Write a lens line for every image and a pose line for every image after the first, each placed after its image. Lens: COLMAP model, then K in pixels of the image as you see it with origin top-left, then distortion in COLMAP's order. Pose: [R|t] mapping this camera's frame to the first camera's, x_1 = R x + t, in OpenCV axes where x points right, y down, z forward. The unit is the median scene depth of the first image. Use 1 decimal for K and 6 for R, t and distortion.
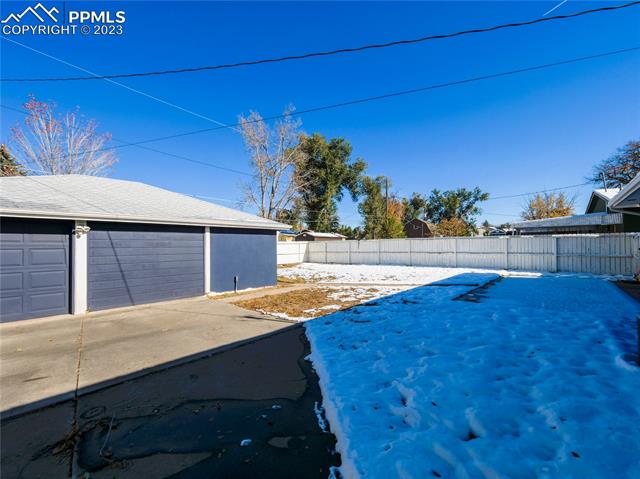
lens RADIAL K [[267.7, 0, 319.5], [0, 267.7, 242.0], [0, 0, 1]] dist [-0.002001, -0.000281]
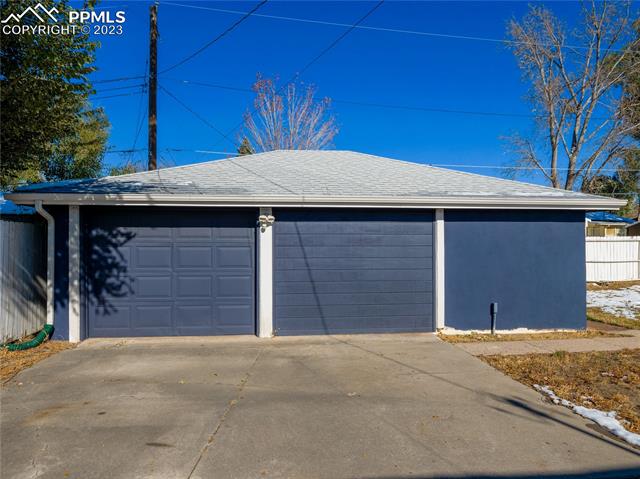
lens RADIAL K [[405.5, 0, 318.8], [0, 405.5, 241.0], [0, 0, 1]] dist [0.000030, -0.000681]
pose [[0.742704, 0.000542, -0.669620, -0.040994], [0.003576, 0.999982, 0.004777, 0.003368], [0.669611, -0.005942, 0.742689, 0.210062]]
